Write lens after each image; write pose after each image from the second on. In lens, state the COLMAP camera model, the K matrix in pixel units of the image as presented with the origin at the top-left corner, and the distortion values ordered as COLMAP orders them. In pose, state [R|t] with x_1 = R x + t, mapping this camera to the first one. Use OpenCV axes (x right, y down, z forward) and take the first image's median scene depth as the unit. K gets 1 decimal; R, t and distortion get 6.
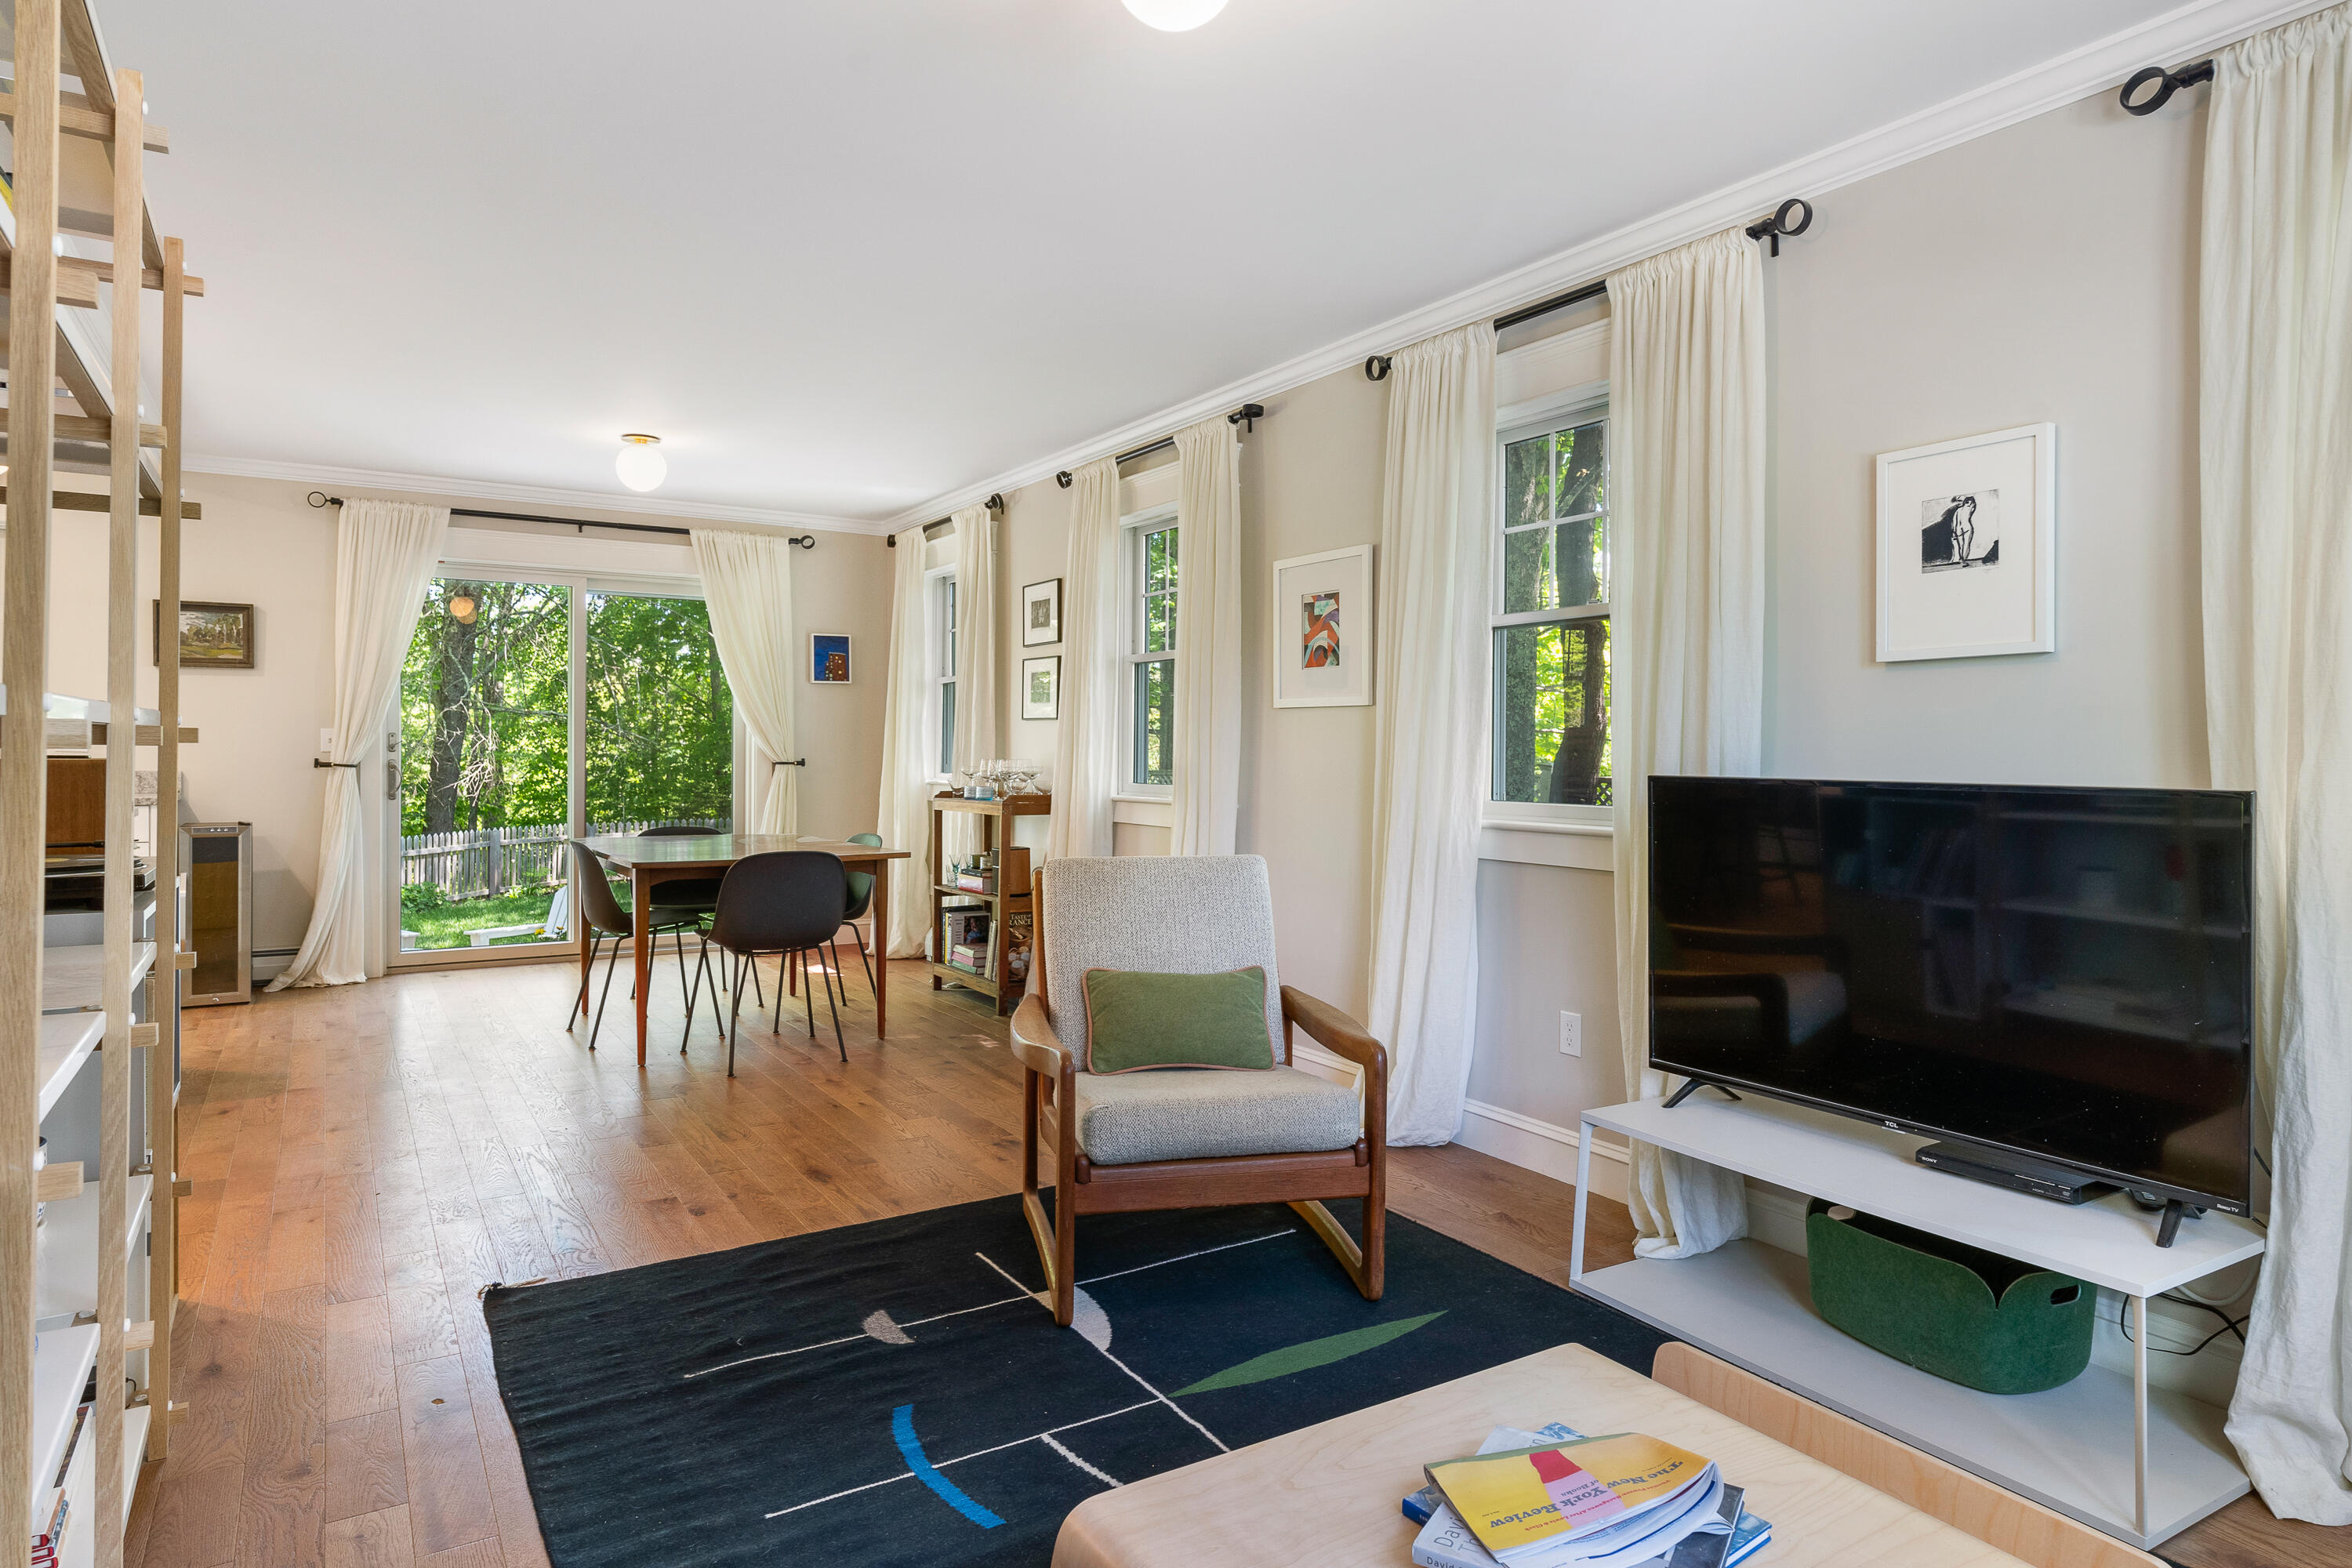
lens RADIAL K [[1350.7, 0, 1165.2], [0, 1350.7, 753.8], [0, 0, 1]] dist [-0.005343, 0.004111]
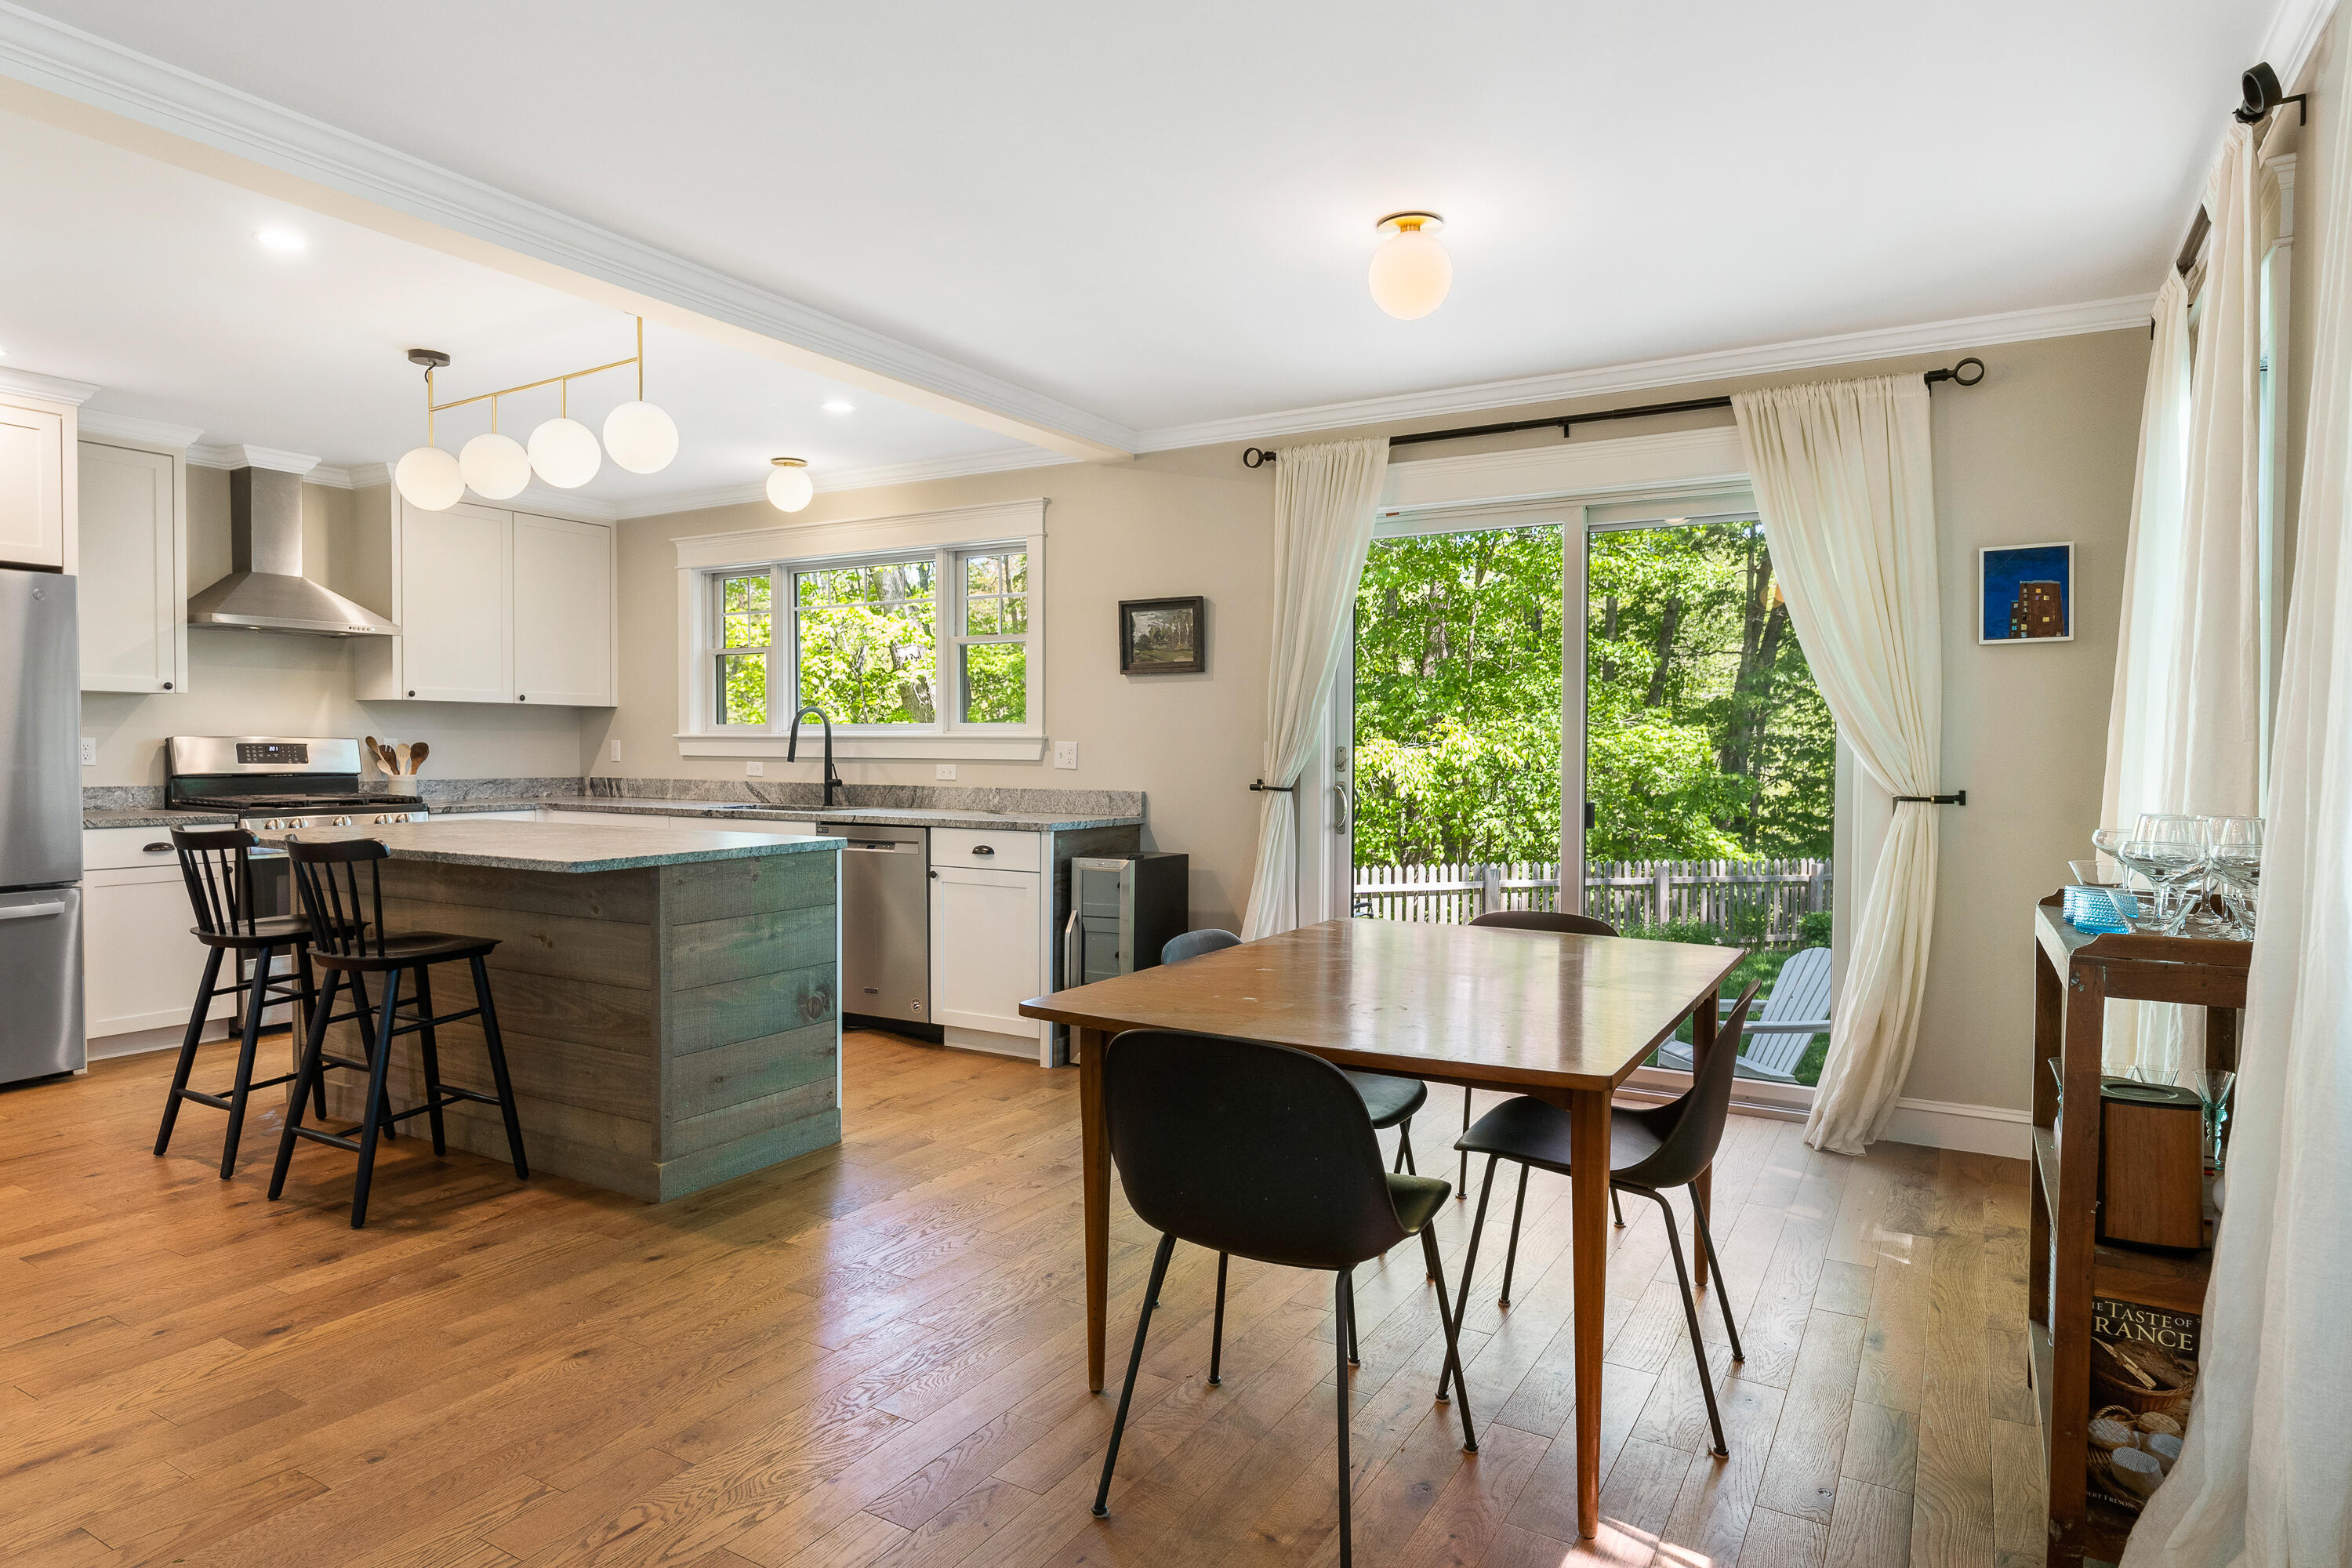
lens RADIAL K [[1350.7, 0, 1162.5], [0, 1350.7, 789.9], [0, 0, 1]] dist [-0.005343, 0.004111]
pose [[0.456206, 0.022212, -0.889597, 0.096020], [-0.006532, 0.999745, 0.021612, -0.010009], [0.889850, -0.004049, 0.456235, 0.817774]]
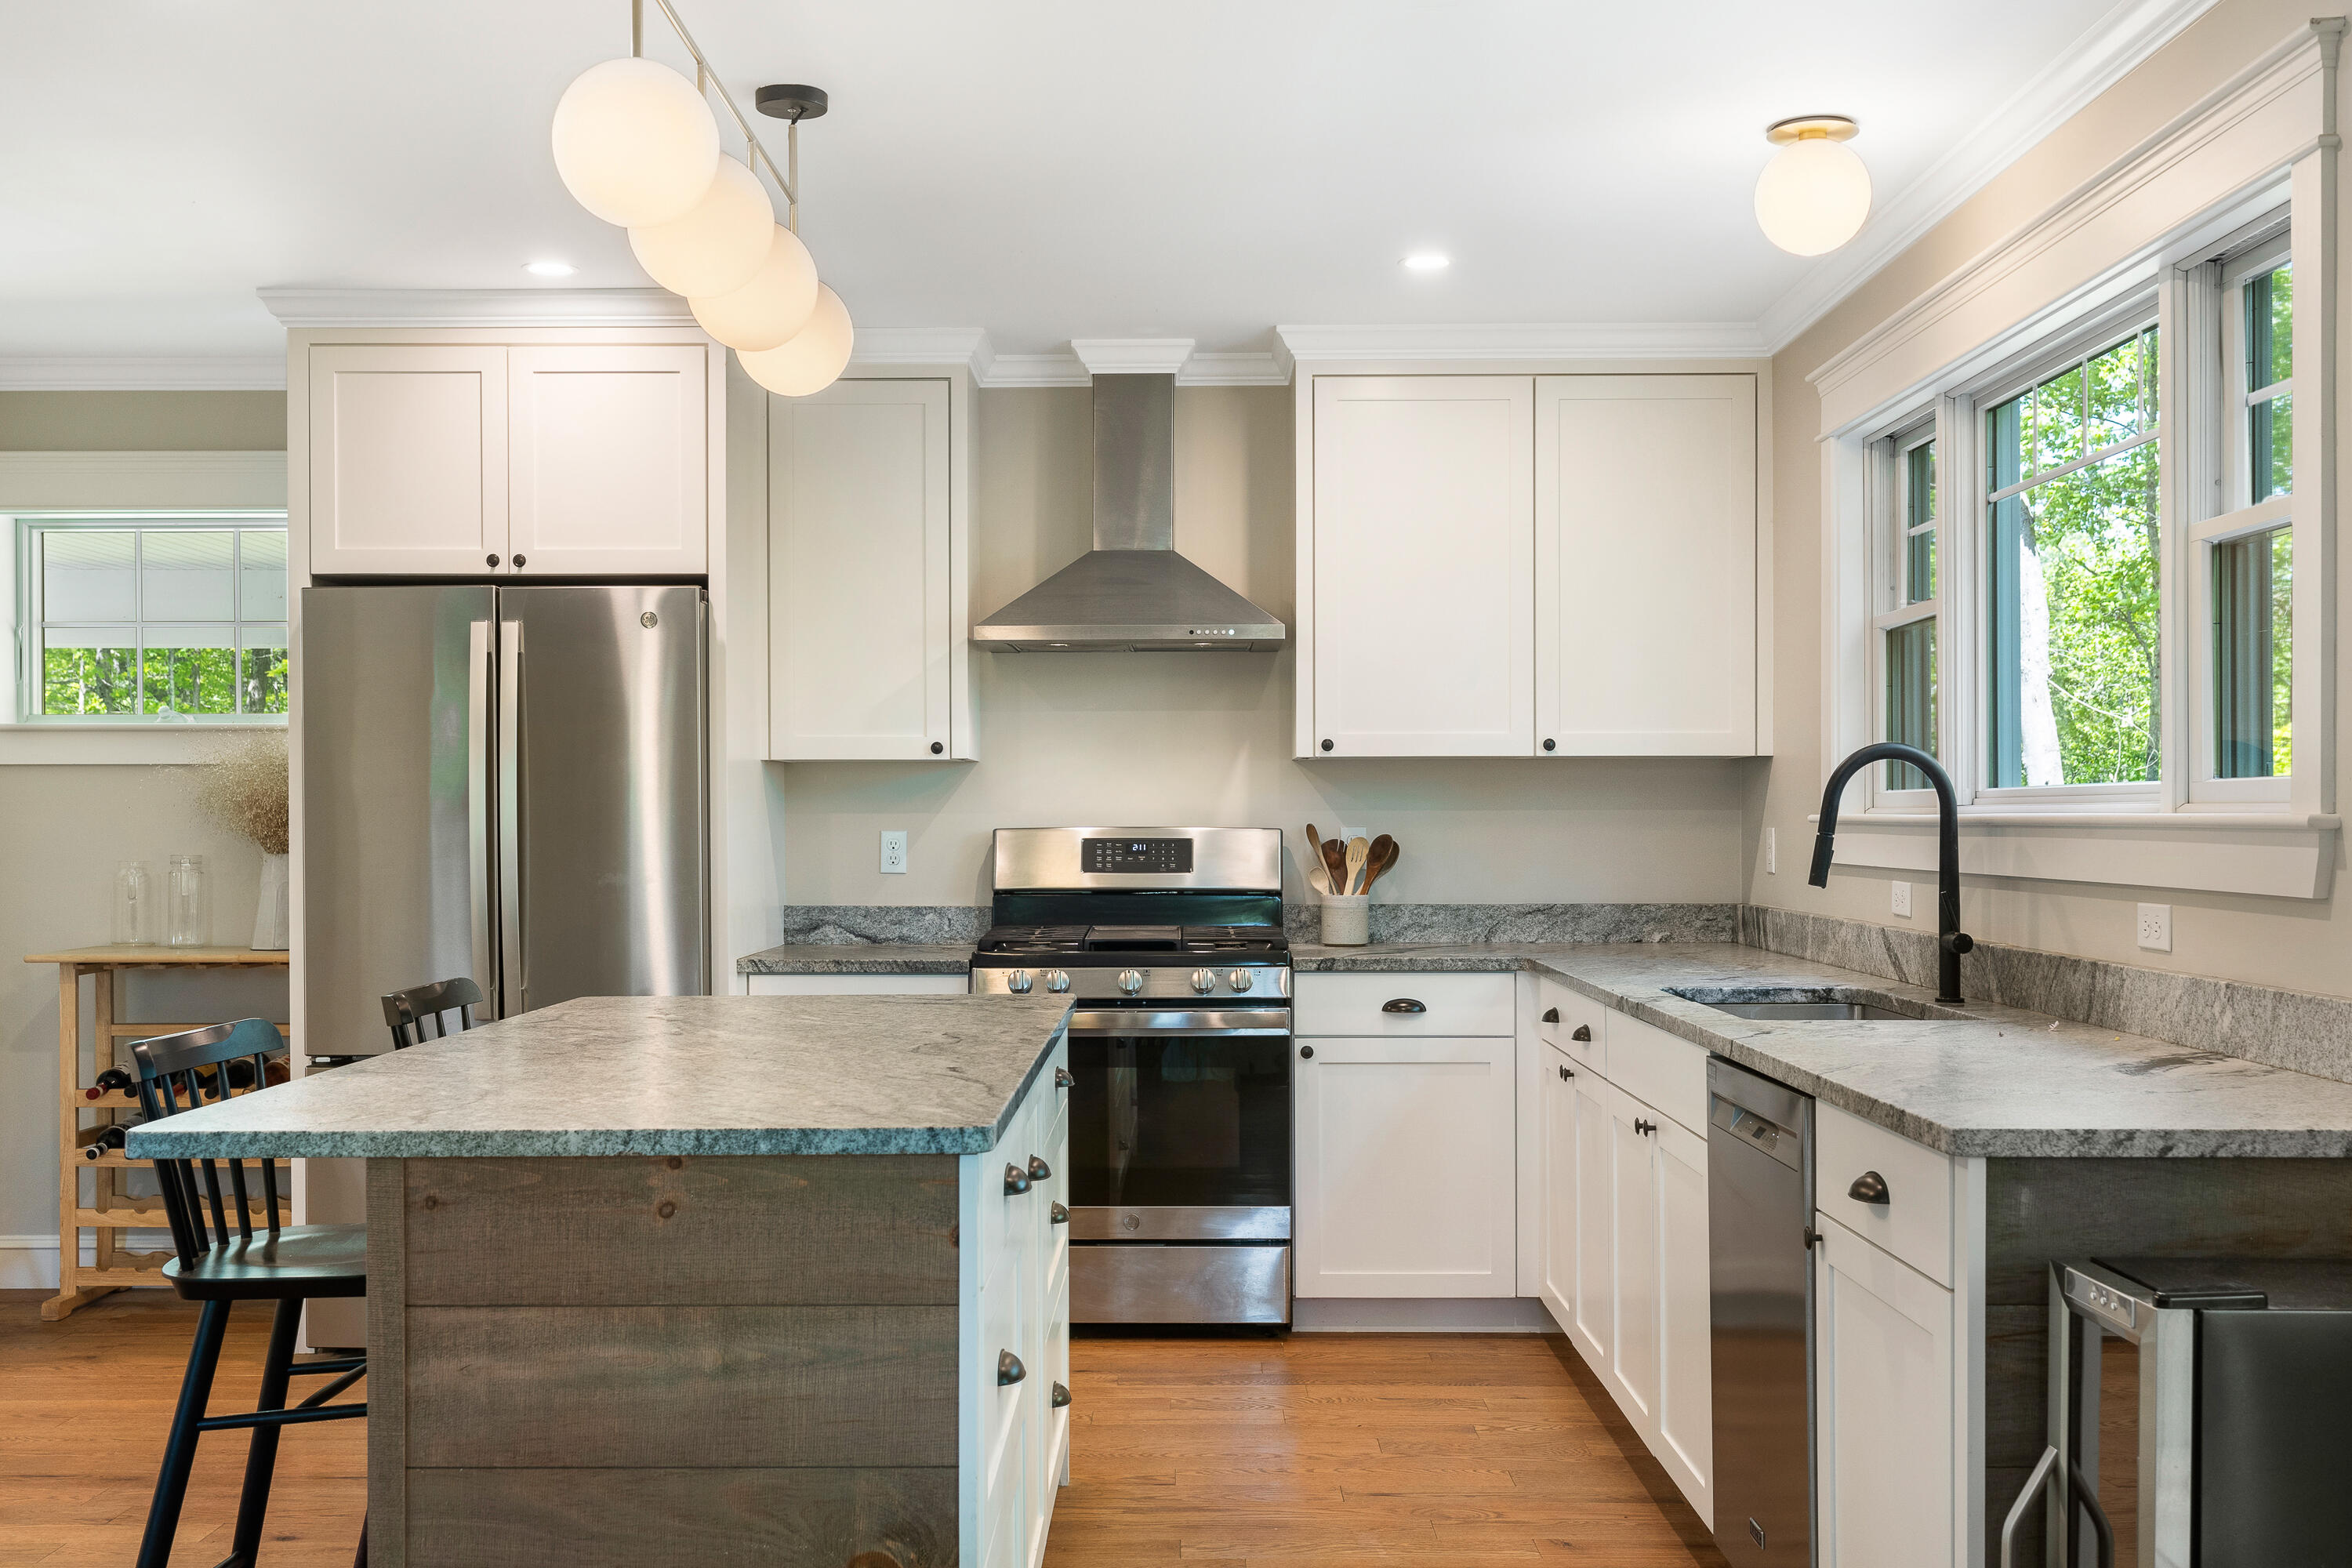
lens RADIAL K [[2318.0, 0, 1173.3], [0, 2318.0, 830.5], [0, 0, 1]] dist [0.004194, 0.000000]
pose [[-0.533909, -0.001829, -0.845540, -0.359551], [-0.006133, 0.999980, 0.001710, -0.028188], [0.845520, 0.006099, -0.533909, 1.372353]]
